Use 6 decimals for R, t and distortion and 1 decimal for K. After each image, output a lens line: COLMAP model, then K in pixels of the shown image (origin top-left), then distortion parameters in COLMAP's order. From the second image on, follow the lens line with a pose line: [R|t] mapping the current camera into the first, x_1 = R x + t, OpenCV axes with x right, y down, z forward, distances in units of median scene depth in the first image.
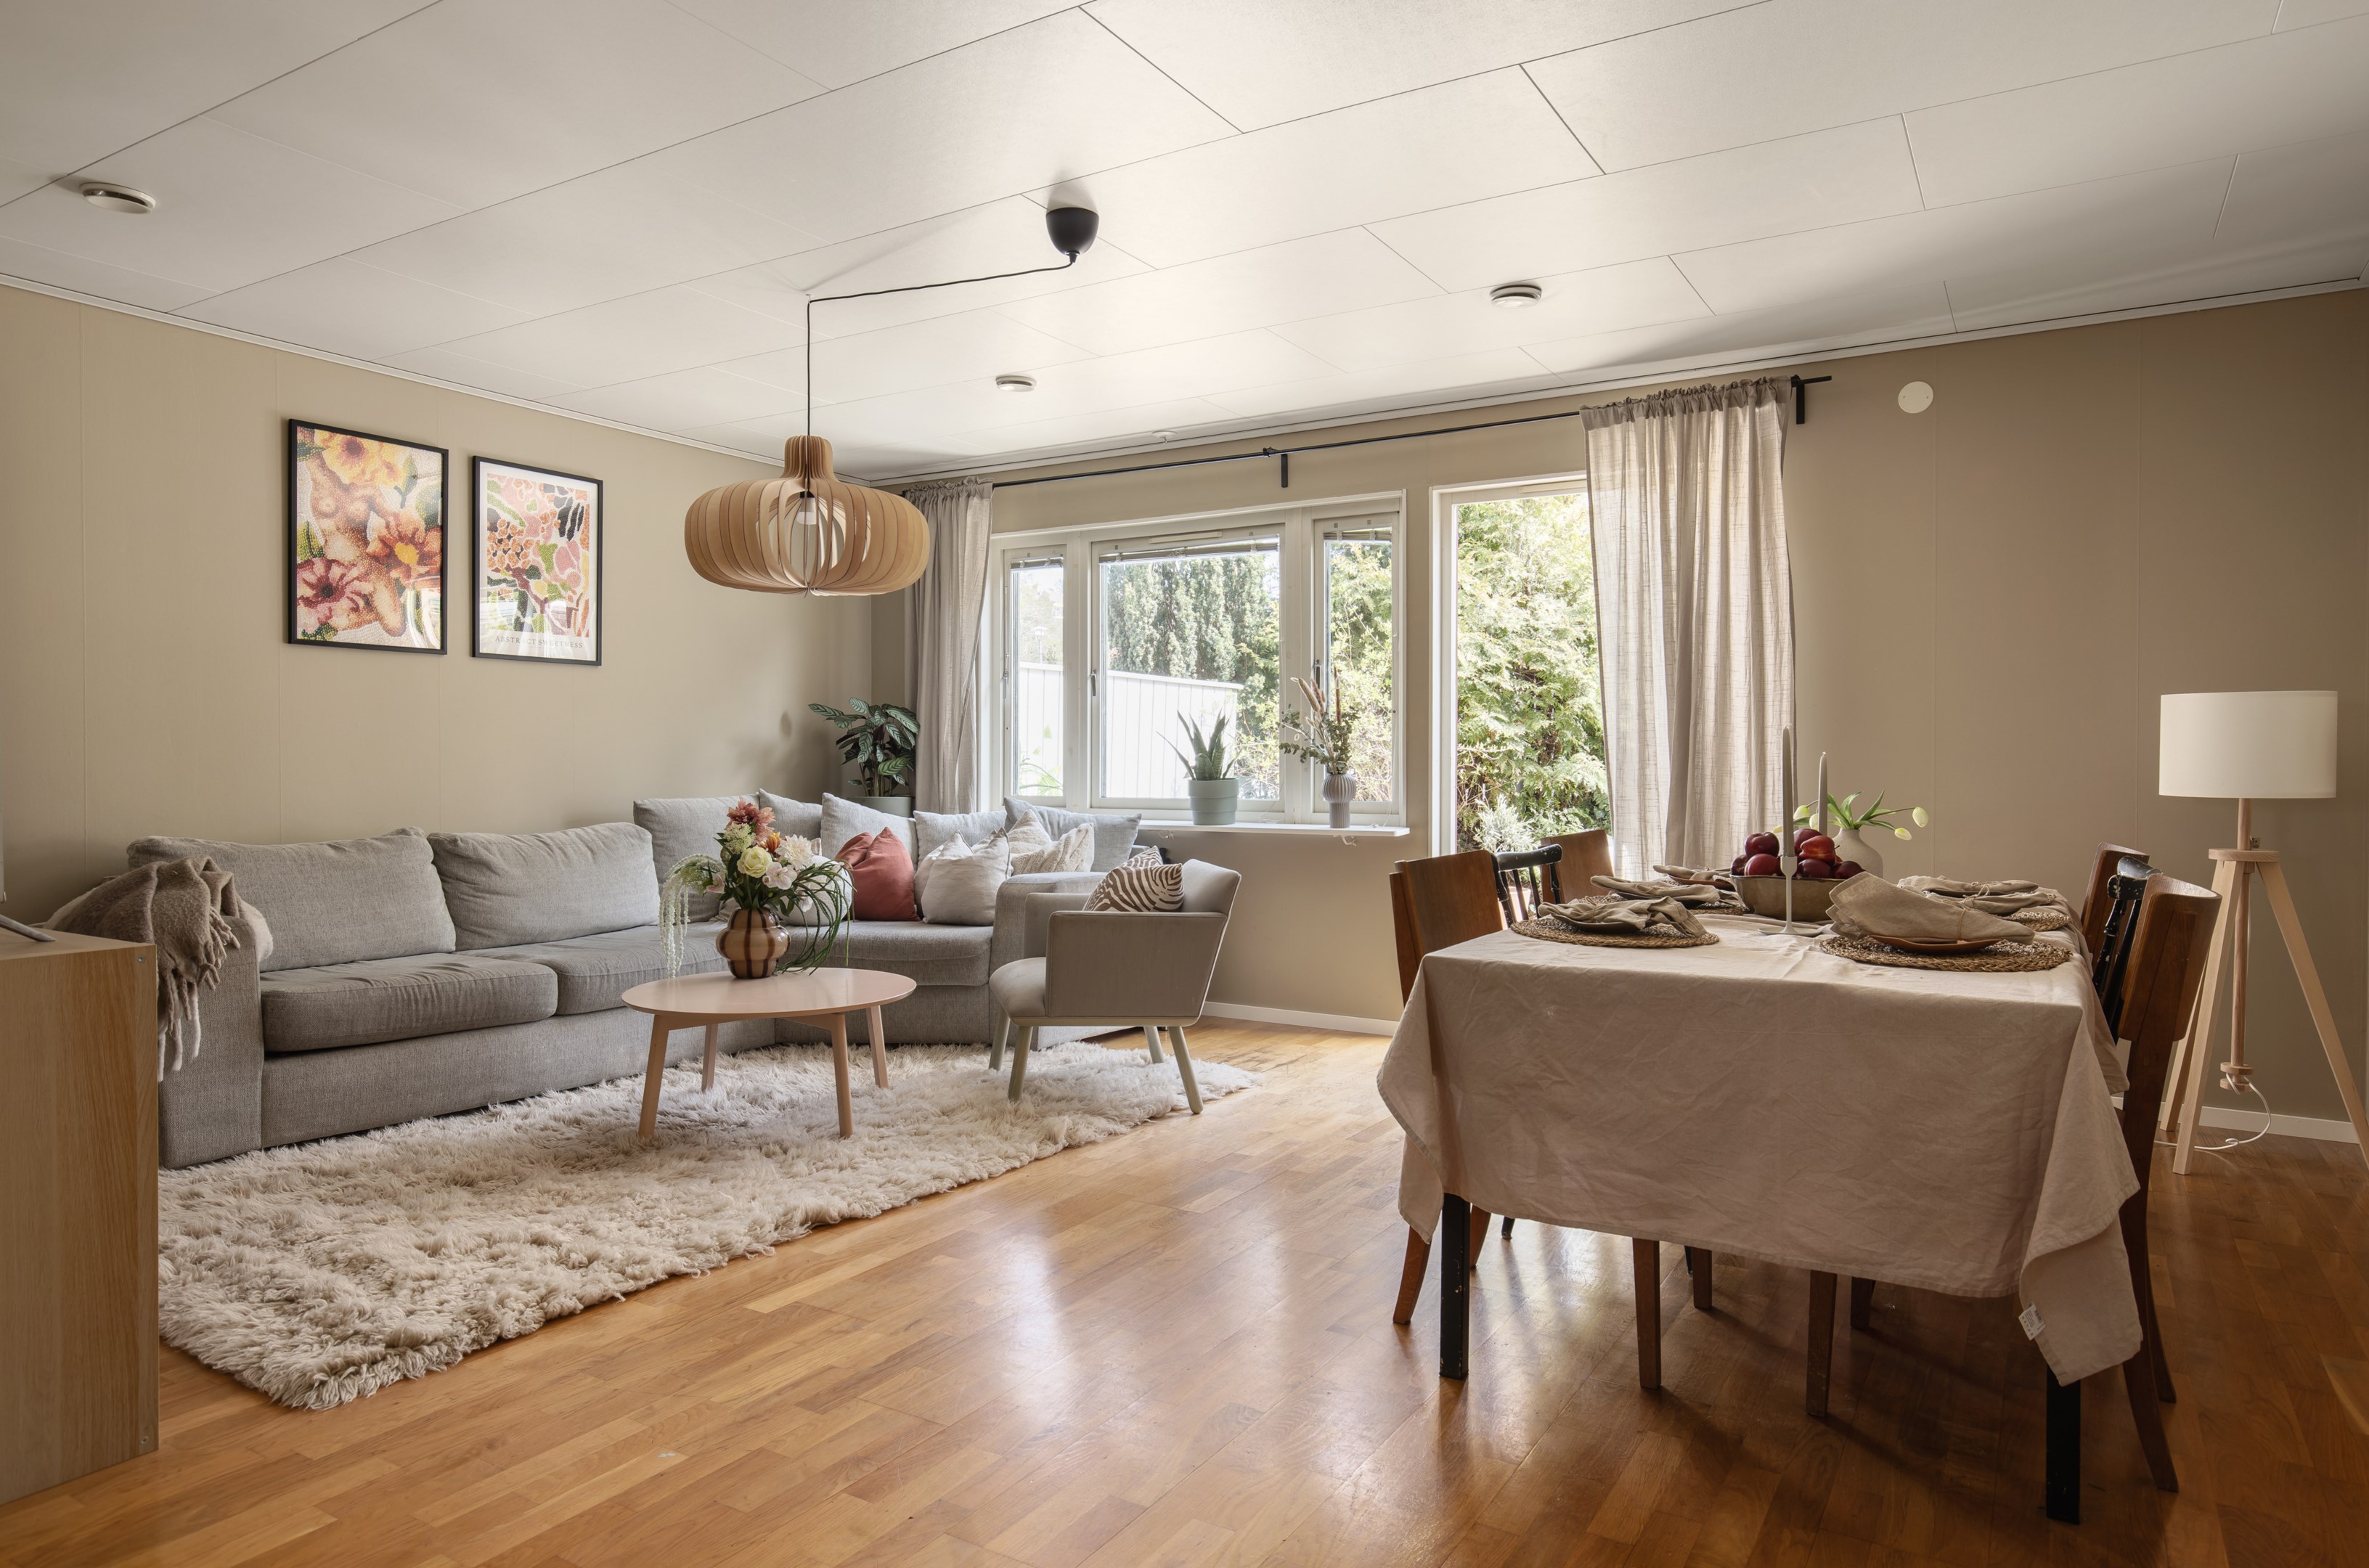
lens RADIAL K [[1413.2, 0, 1192.7], [0, 1413.2, 791.8], [0, 0, 1]] dist [0.002861, -0.006482]
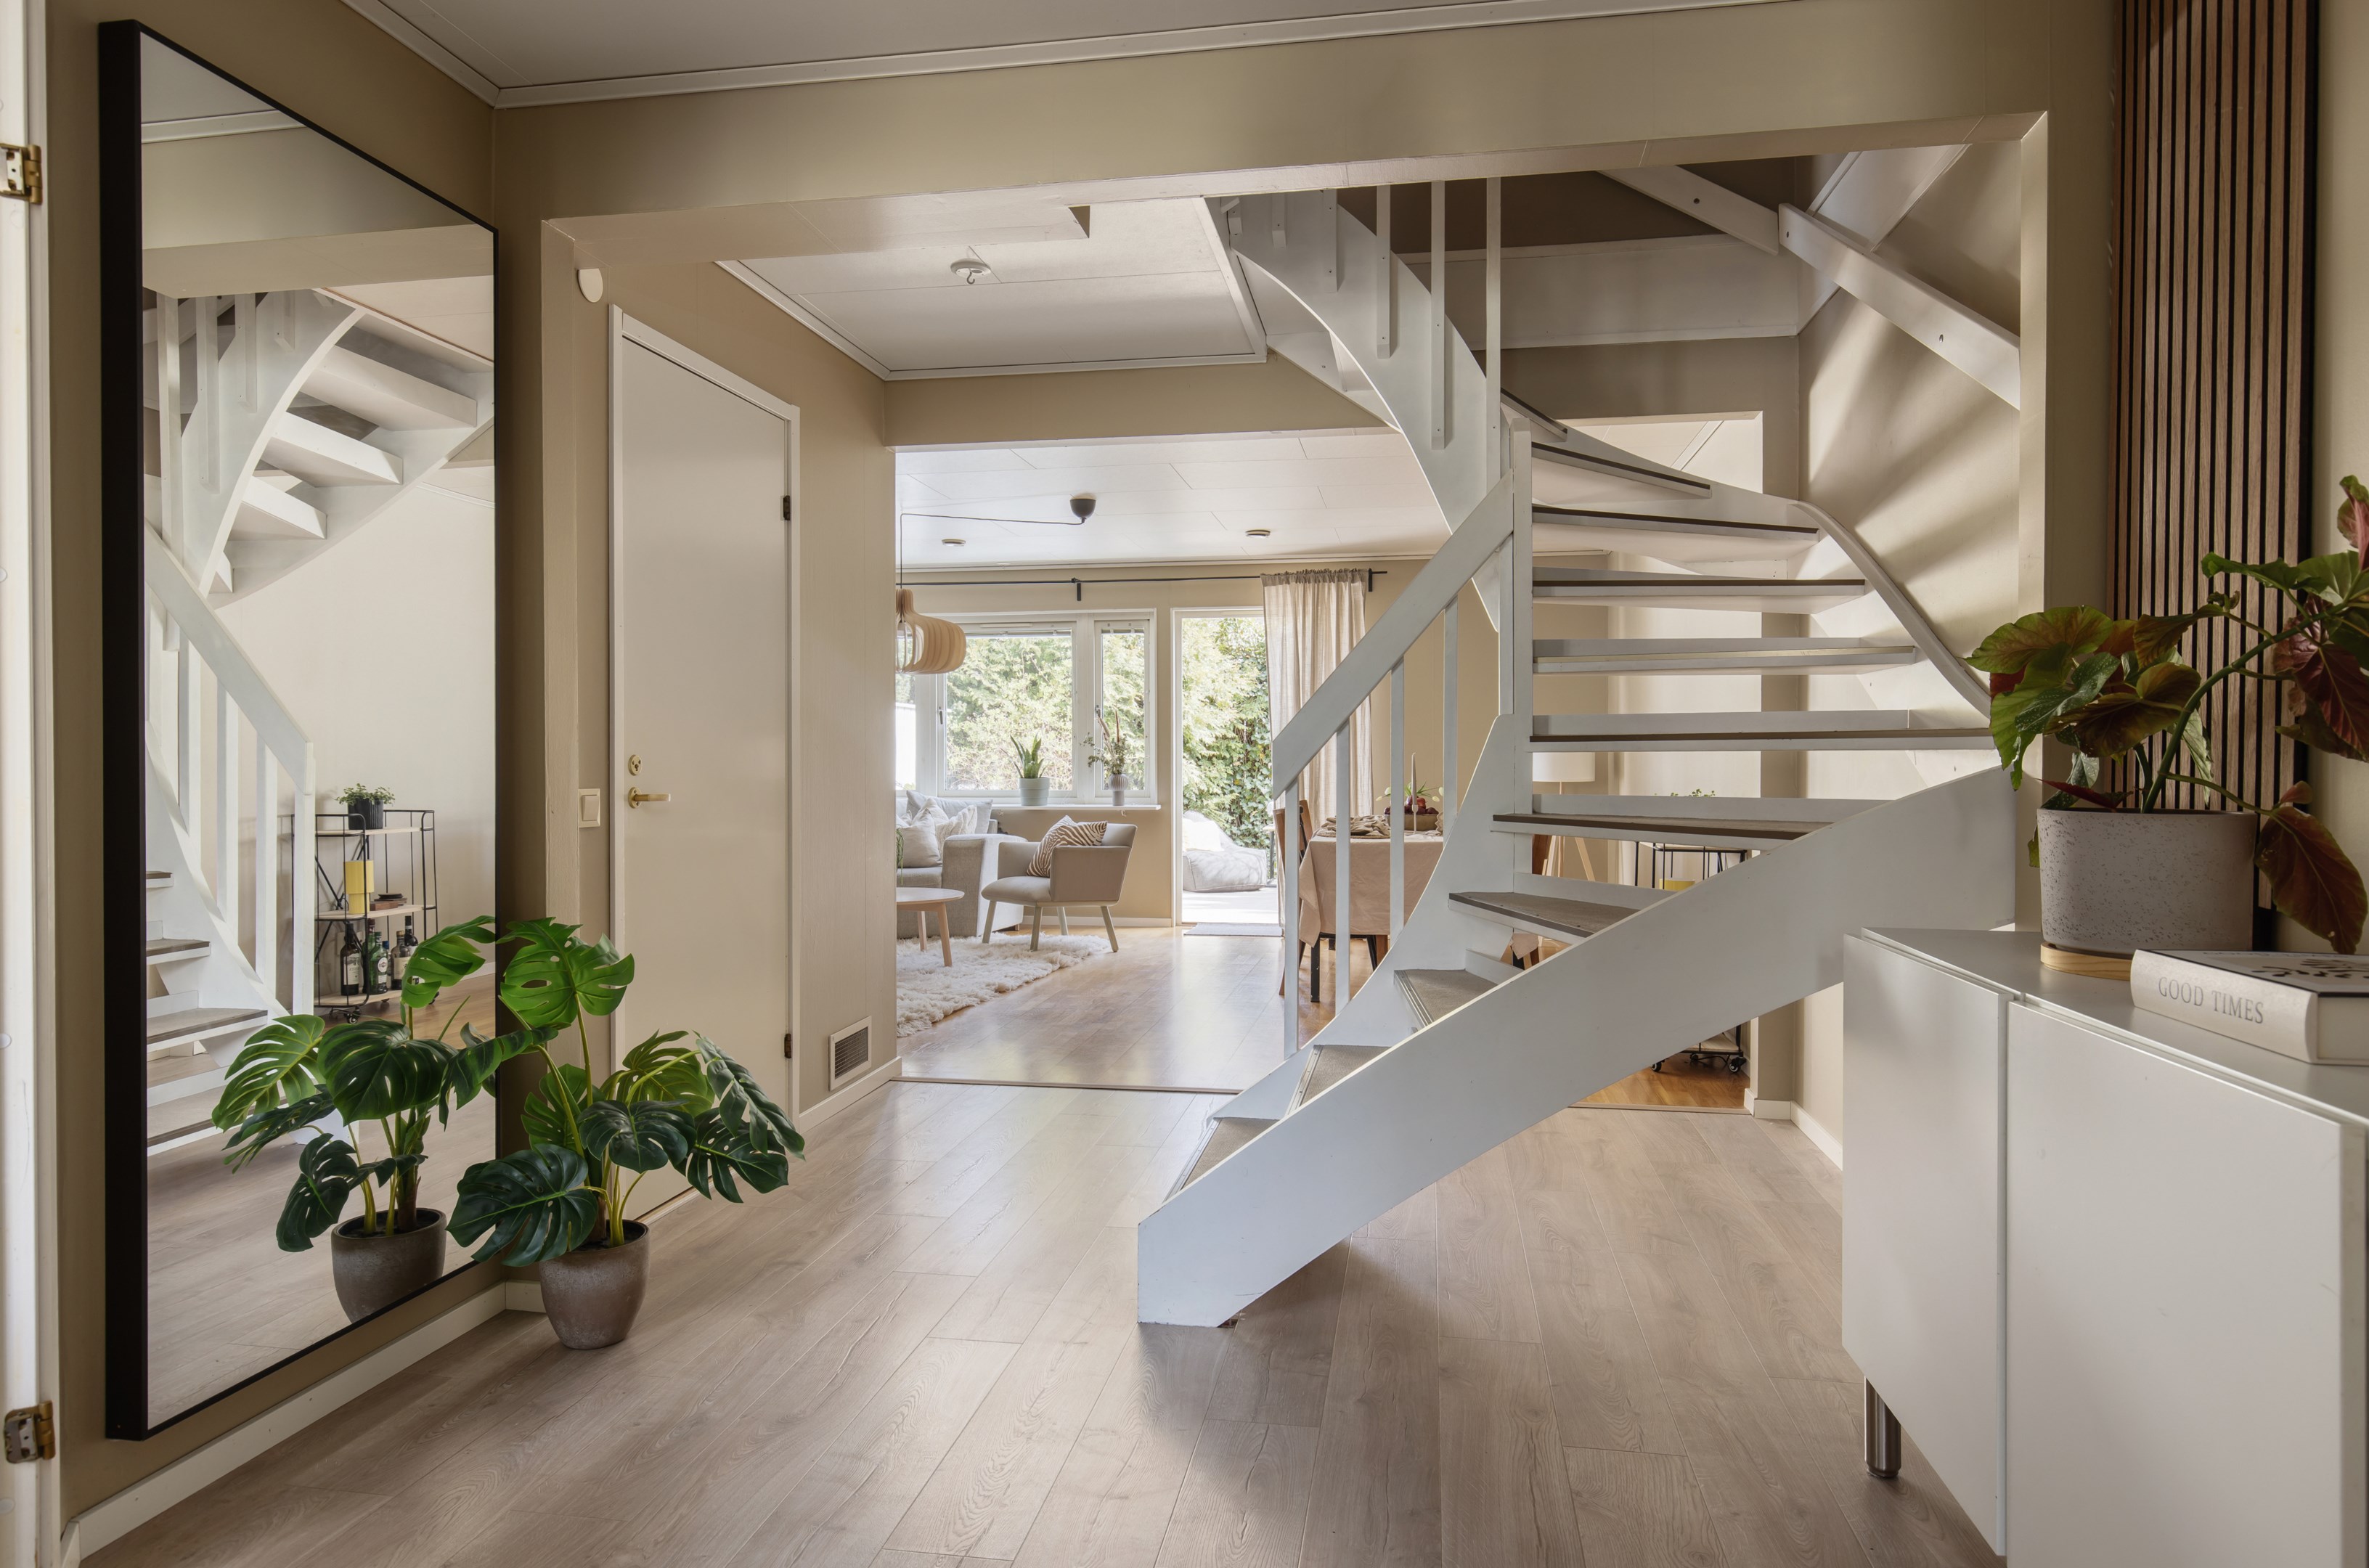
lens RADIAL K [[1413.2, 0, 1179.6], [0, 1413.2, 778.4], [0, 0, 1]] dist [0.002861, -0.006482]
pose [[0.930488, -0.006621, 0.366264, -0.498952], [0.010174, 0.999918, -0.007770, 0.007633], [-0.366182, 0.010956, 0.930479, -0.668902]]
